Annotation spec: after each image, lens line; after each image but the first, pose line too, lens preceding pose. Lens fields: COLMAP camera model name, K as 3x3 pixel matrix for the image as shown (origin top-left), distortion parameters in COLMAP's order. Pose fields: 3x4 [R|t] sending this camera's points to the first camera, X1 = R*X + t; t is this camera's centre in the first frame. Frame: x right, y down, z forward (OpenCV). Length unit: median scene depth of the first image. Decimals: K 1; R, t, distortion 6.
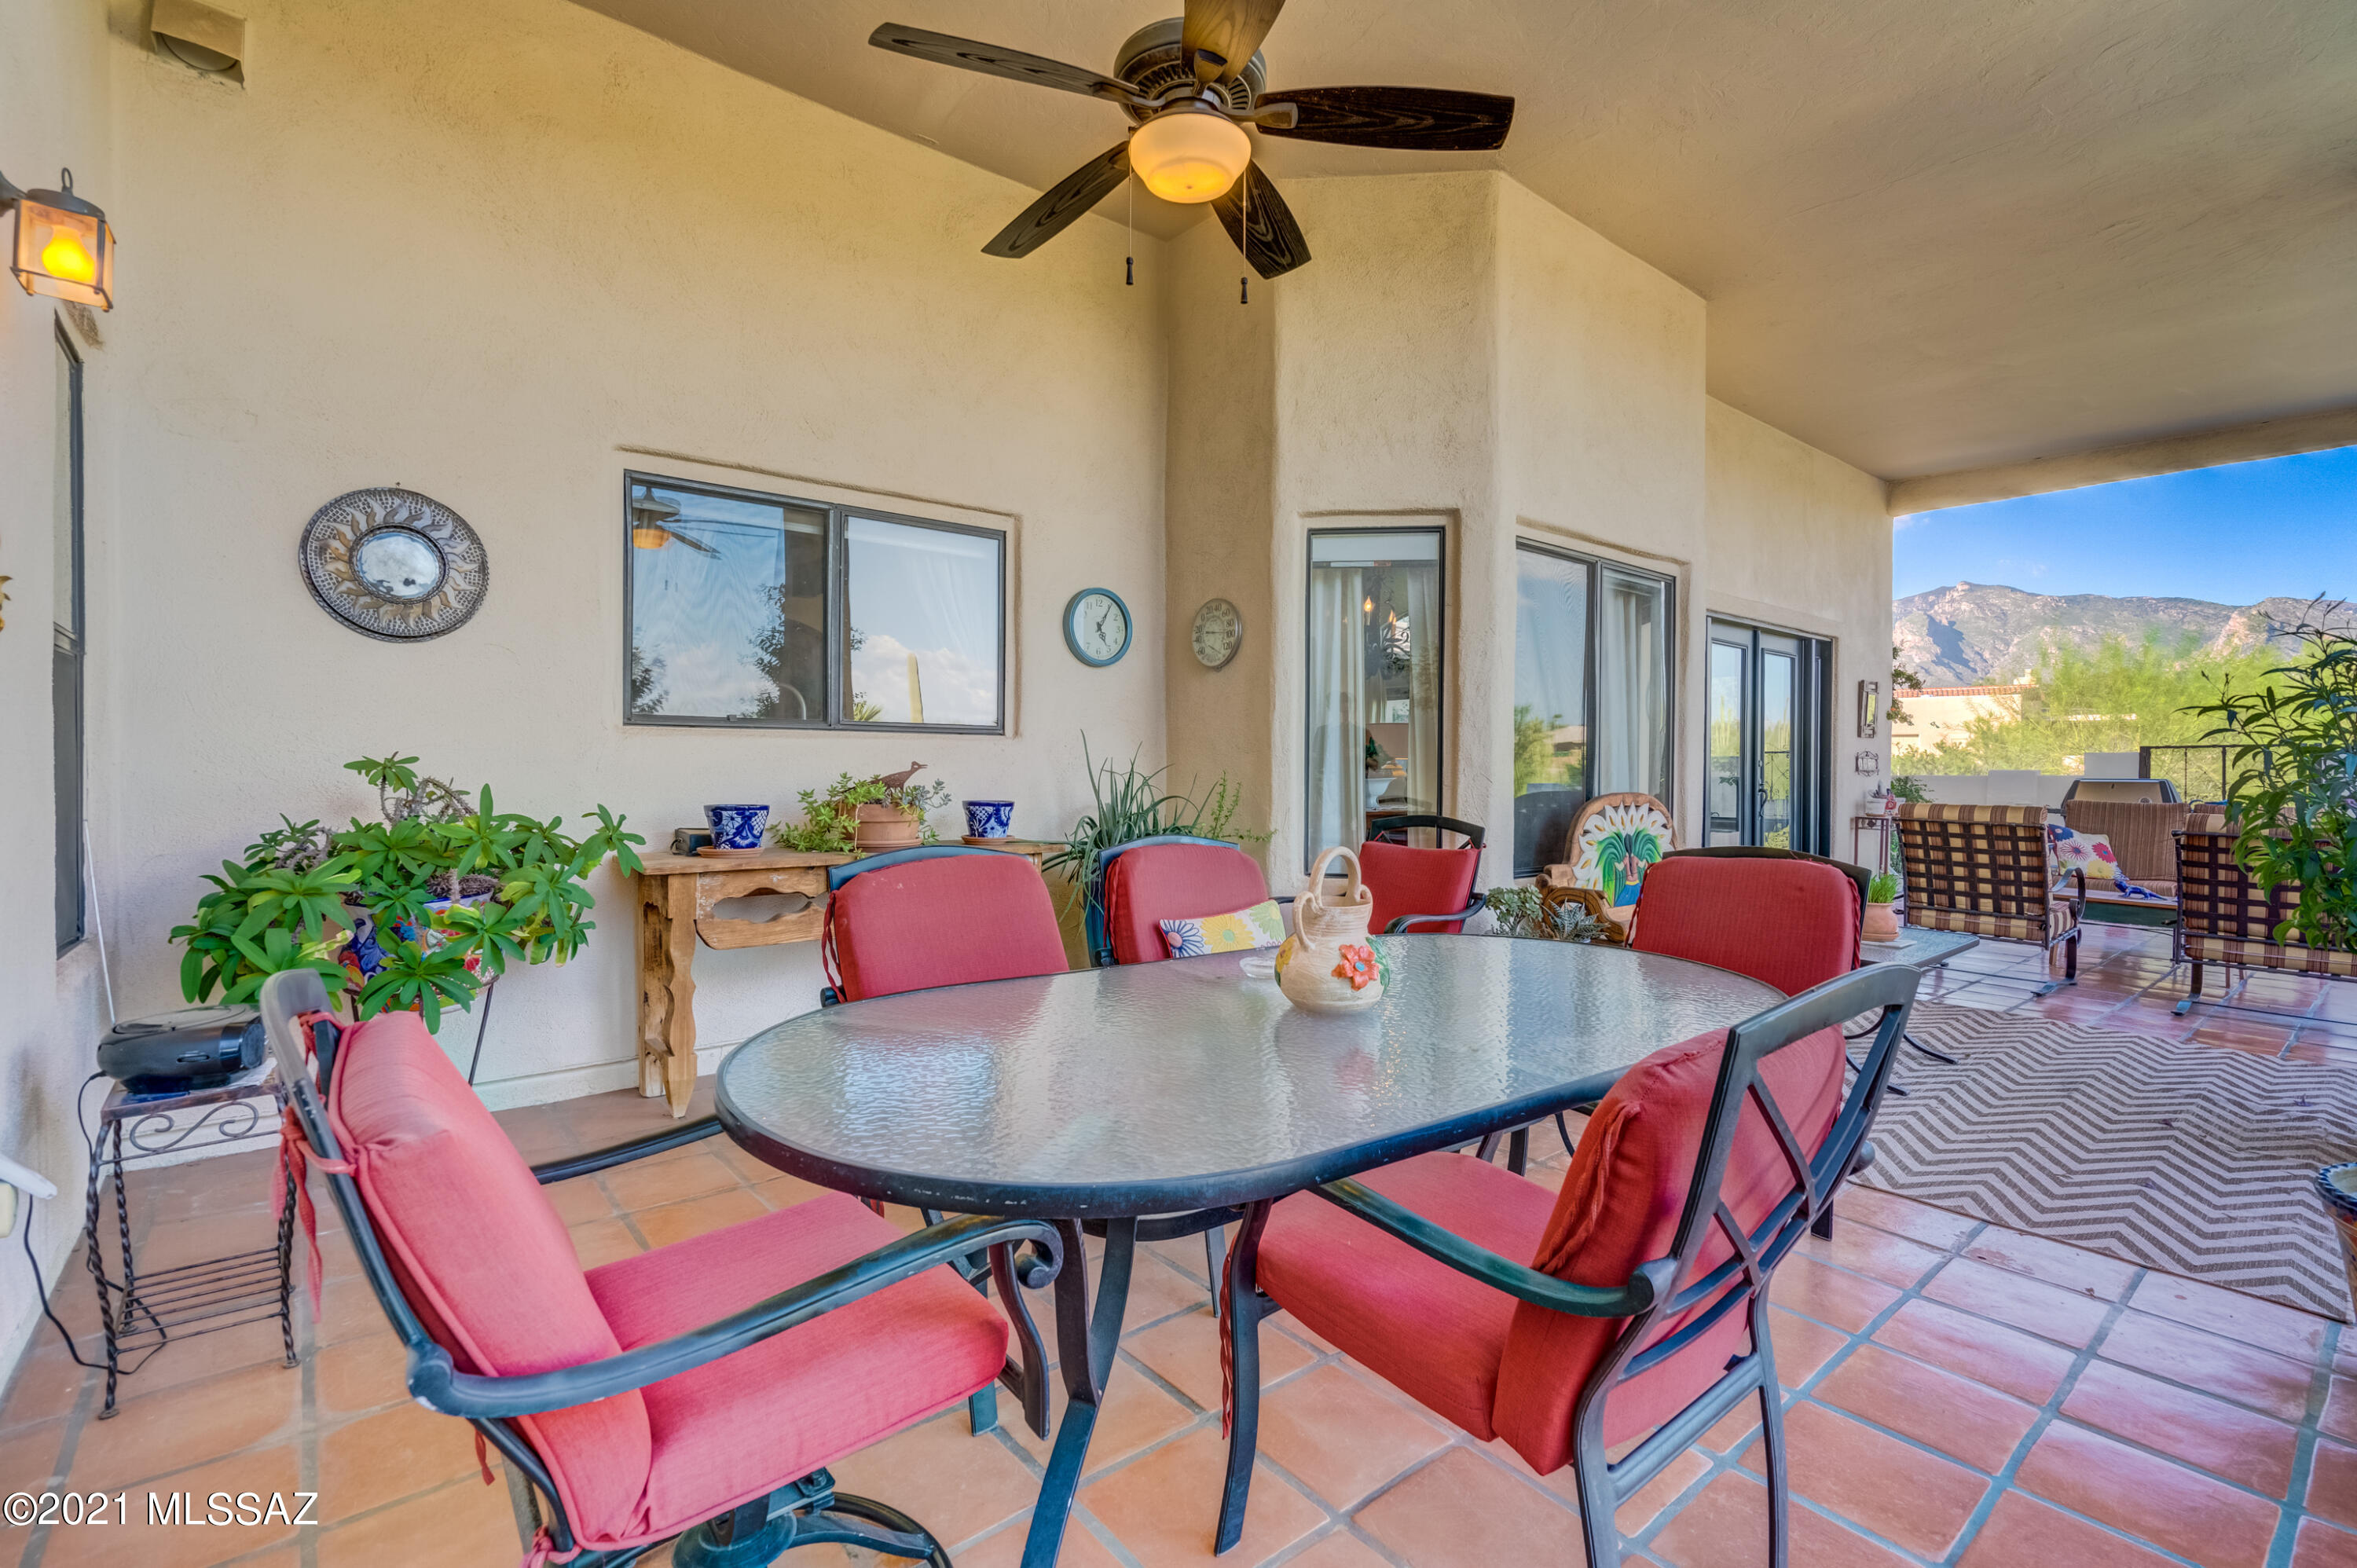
lens RADIAL K [[1072.5, 0, 1184.1], [0, 1072.5, 775.1], [0, 0, 1]] dist [-0.003804, 0.001170]
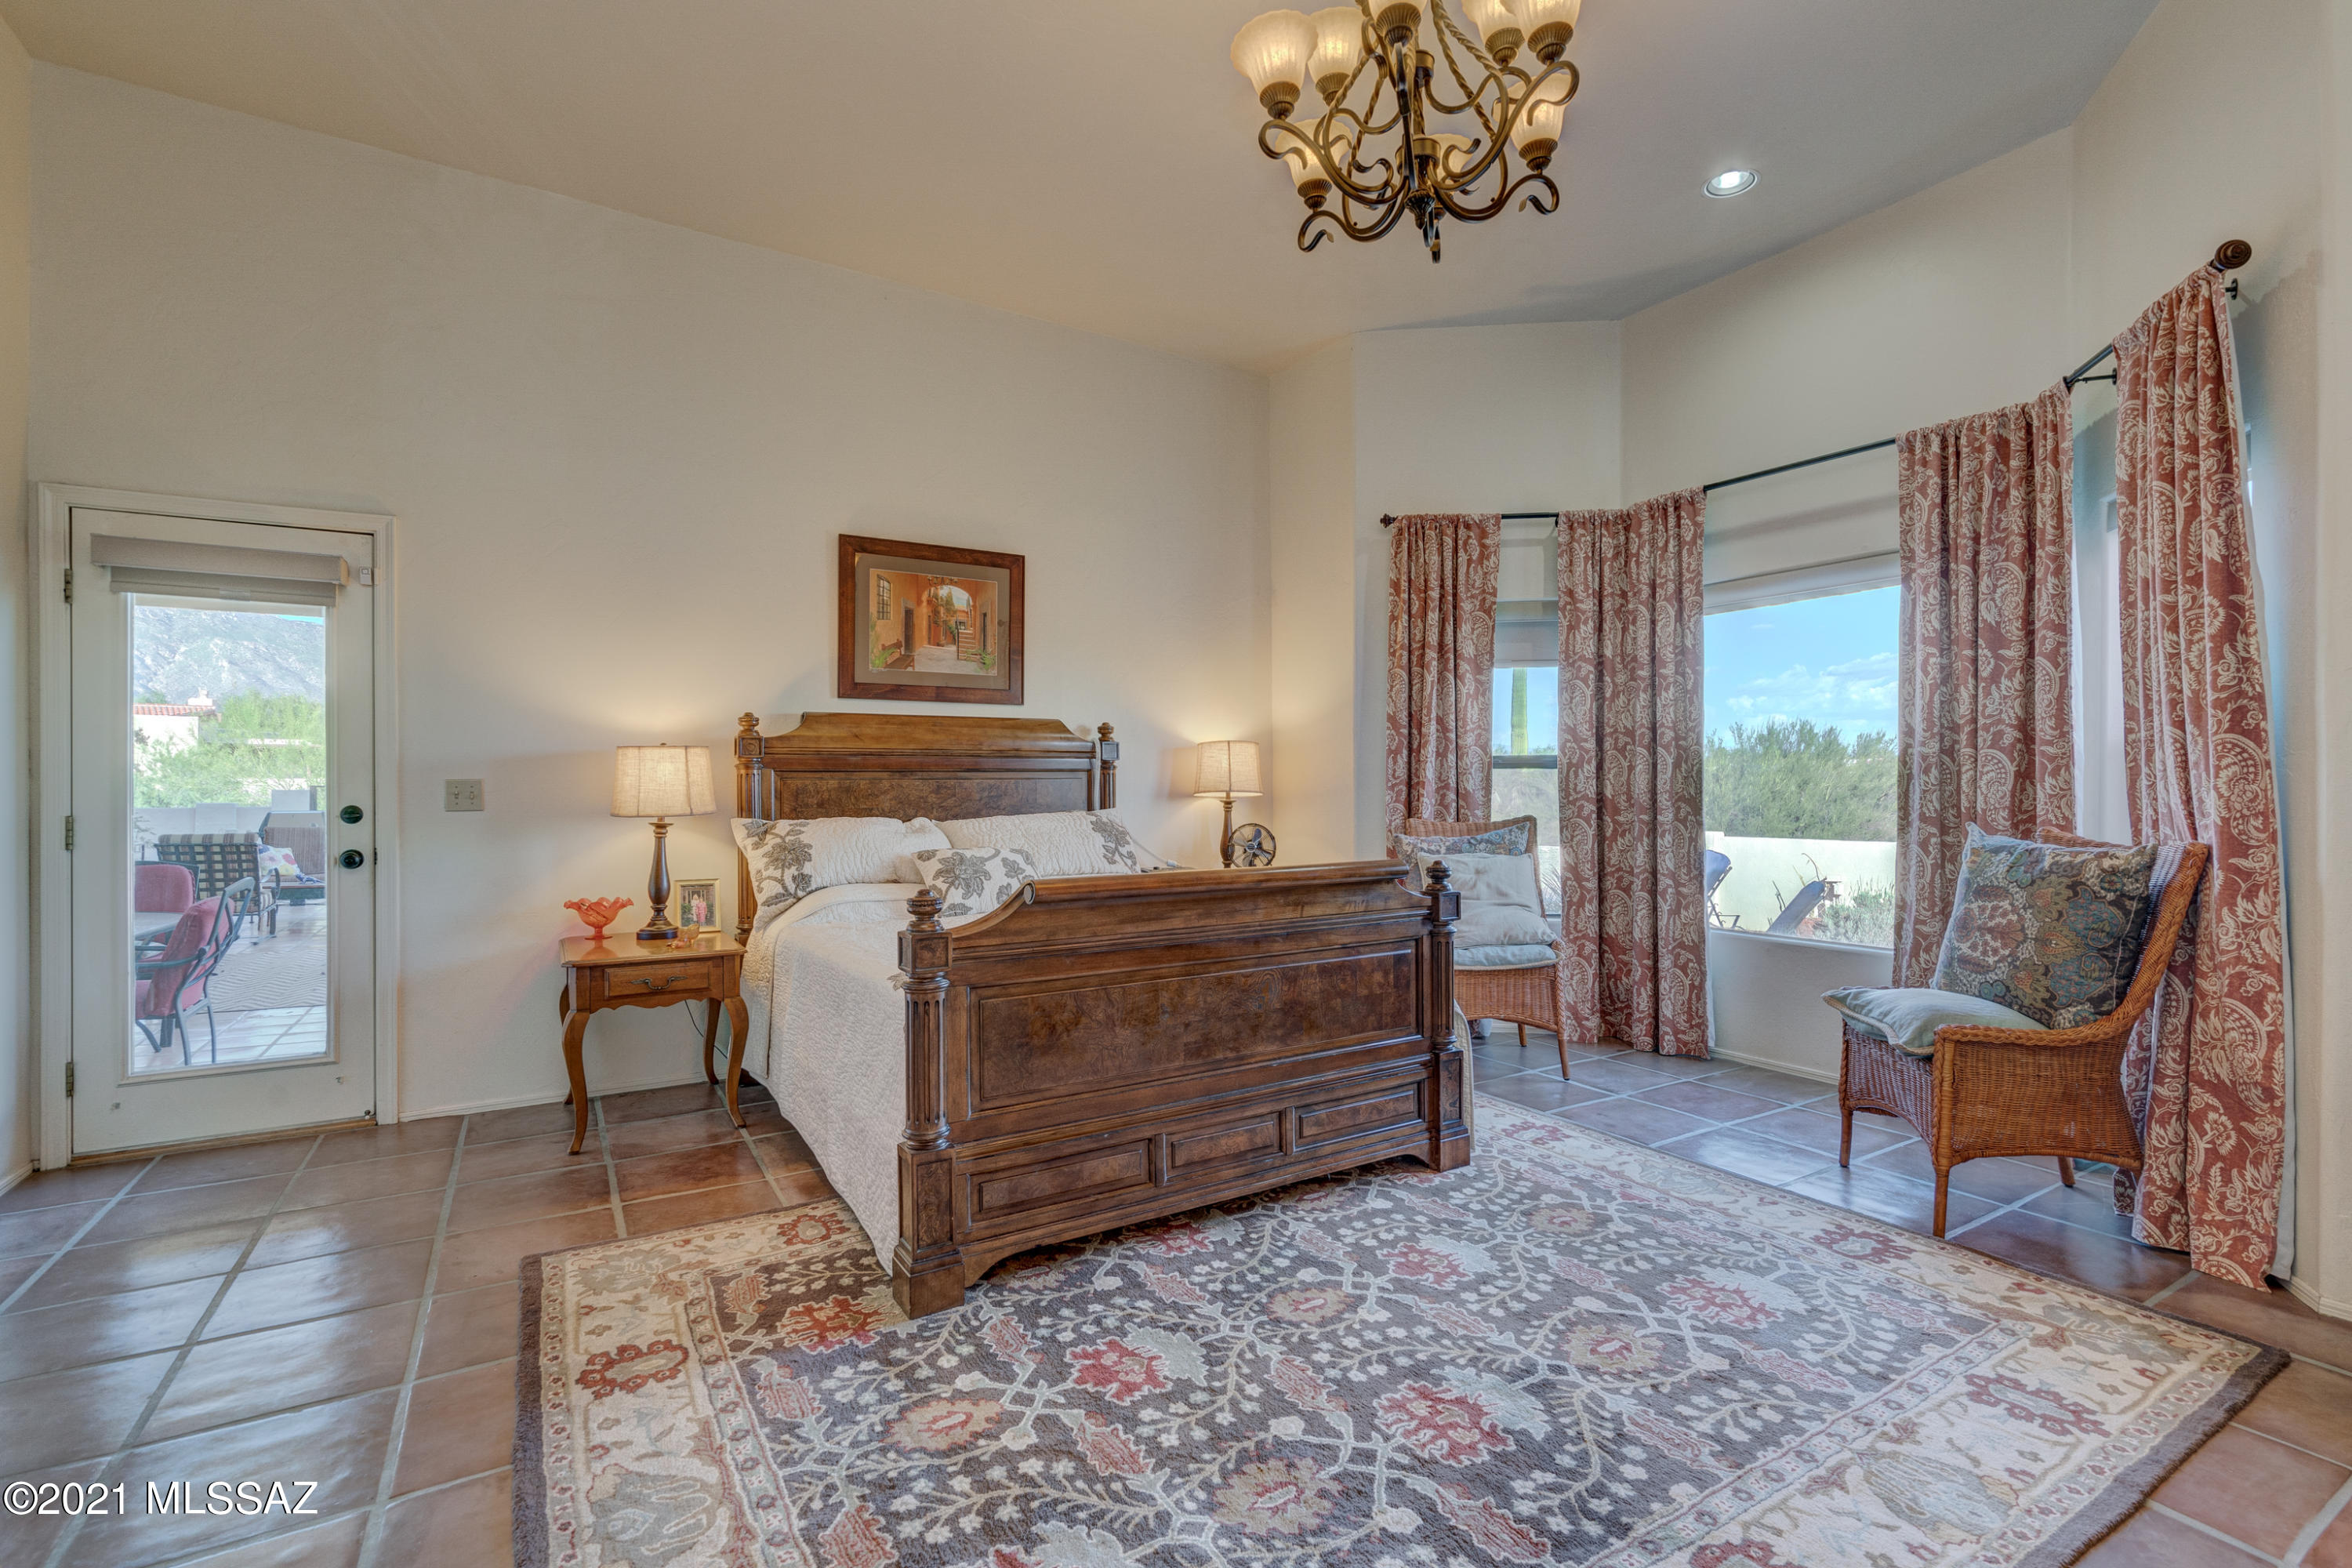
lens RADIAL K [[1070.2, 0, 1181.6], [0, 1070.2, 783.1], [0, 0, 1]] dist [-0.003804, 0.001170]
pose [[0.158302, -0.002230, 0.987388, -0.613582], [0.010853, 0.999941, 0.000519, -0.033088], [-0.987331, 0.010634, 0.158317, -0.692184]]
